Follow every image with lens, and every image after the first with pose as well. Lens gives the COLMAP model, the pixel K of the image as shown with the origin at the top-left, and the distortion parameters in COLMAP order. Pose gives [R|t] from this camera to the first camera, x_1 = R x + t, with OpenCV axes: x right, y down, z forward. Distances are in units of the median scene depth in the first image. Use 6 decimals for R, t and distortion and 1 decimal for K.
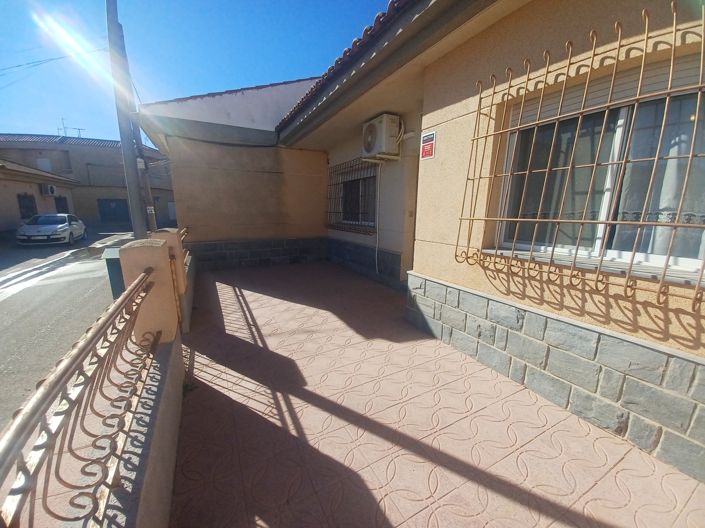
lens RADIAL K [[275.9, 0, 351.2], [0, 275.9, 267.6], [0, 0, 1]] dist [0.016573, -0.015301]
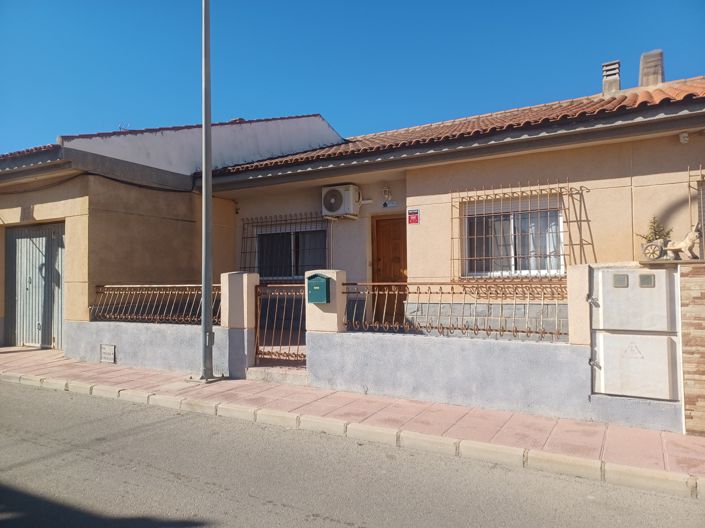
lens RADIAL K [[499.5, 0, 352.5], [0, 499.5, 264.0], [0, 0, 1]] dist [0.049825, -0.002343]
pose [[0.830336, 0.002987, 0.557255, -1.536348], [0.132452, 0.970271, -0.202560, 0.334255], [-0.541294, 0.242002, 0.805255, -0.988628]]
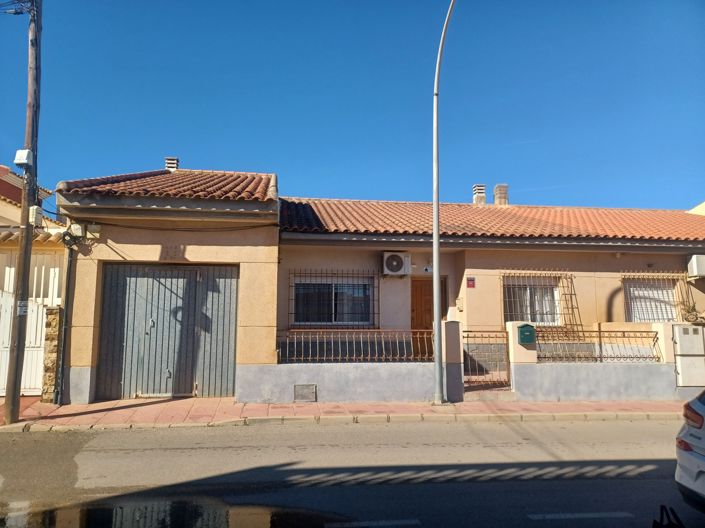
lens RADIAL K [[499.5, 0, 352.5], [0, 499.5, 264.0], [0, 0, 1]] dist [0.049825, -0.002343]
pose [[0.328362, 0.105555, 0.938636, -3.717732], [0.197851, 0.964005, -0.177622, -0.055217], [-0.923598, 0.244034, 0.295658, 0.631741]]
